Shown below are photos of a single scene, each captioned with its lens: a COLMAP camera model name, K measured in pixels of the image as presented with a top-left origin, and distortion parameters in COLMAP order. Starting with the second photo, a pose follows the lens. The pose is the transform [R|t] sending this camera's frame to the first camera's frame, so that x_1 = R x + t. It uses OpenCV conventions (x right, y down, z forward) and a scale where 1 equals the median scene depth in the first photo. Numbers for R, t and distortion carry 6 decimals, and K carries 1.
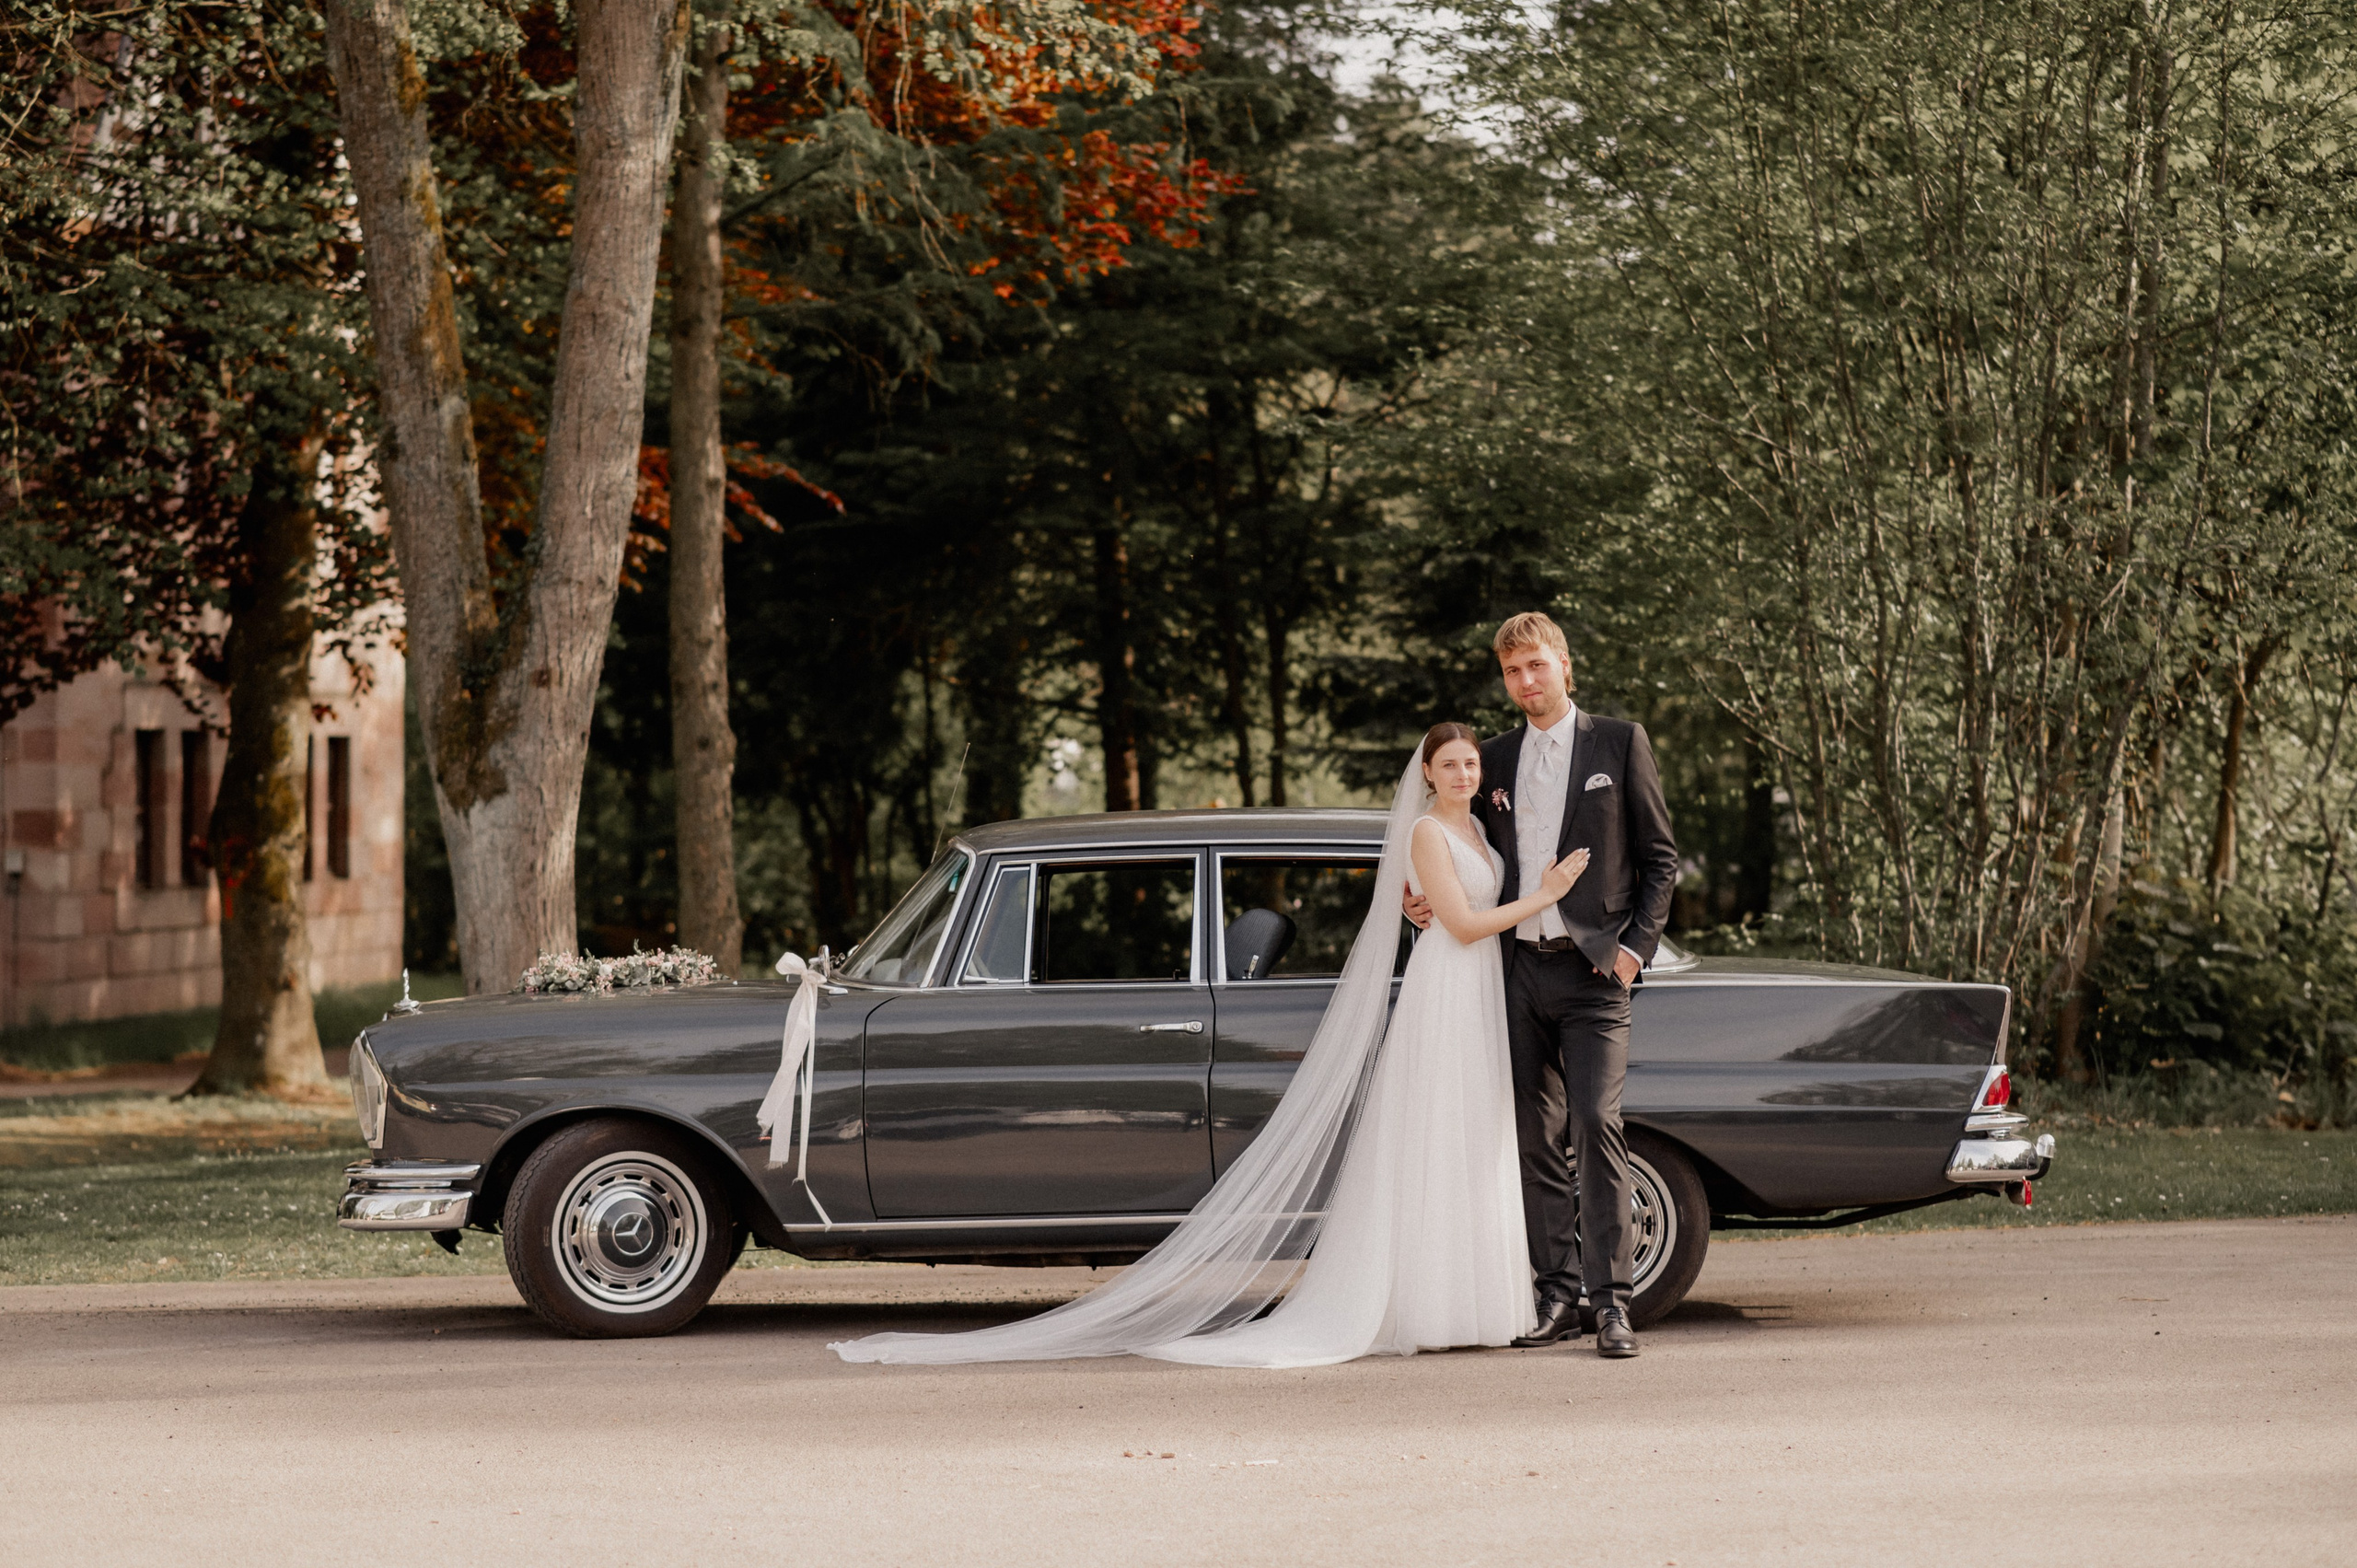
lens RADIAL K [[5595.8, 0, 1092.0], [0, 5595.8, 733.8], [0, 0, 1]] dist [-0.078585, 0.000000]
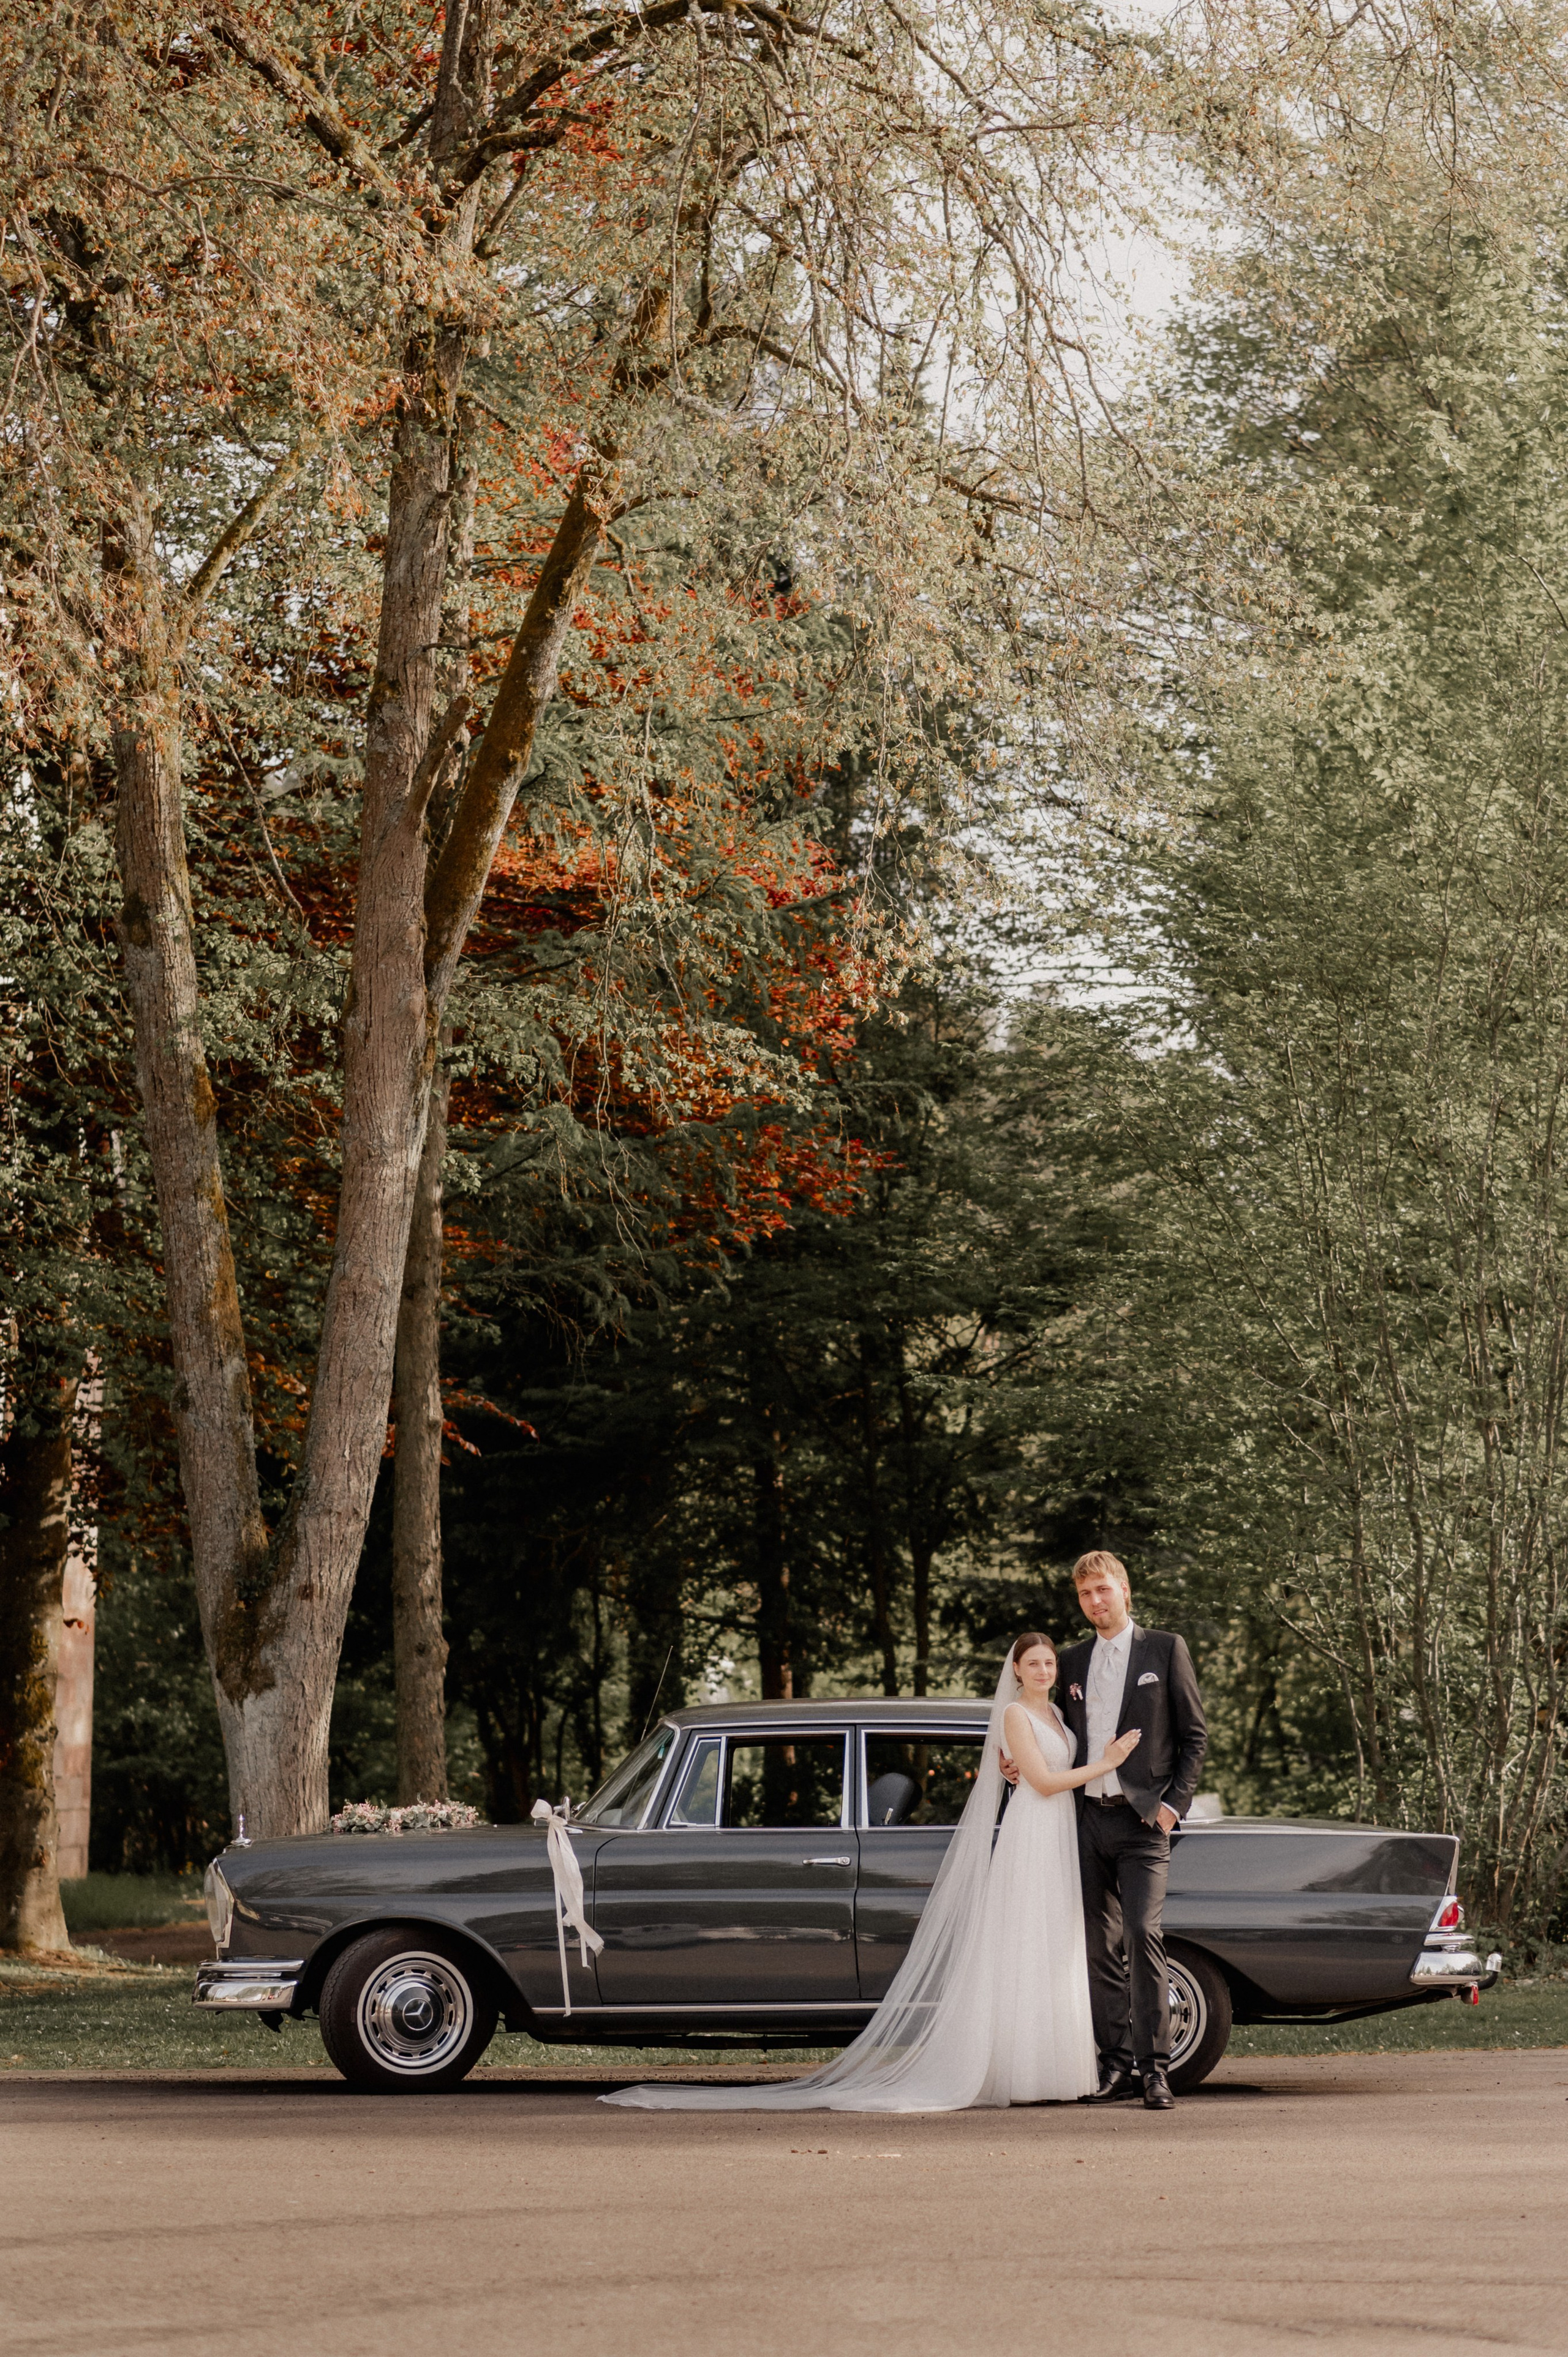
lens RADIAL K [[5595.6, 0, 788.5], [0, 5595.6, 1178.9], [0, 0, 1]] dist [-0.078585, 0.000000]
pose [[0.999915, 0.010744, 0.007417, -0.005617], [-0.010080, 0.996385, -0.084350, 0.002763], [-0.008296, 0.084268, 0.996409, -0.297389]]
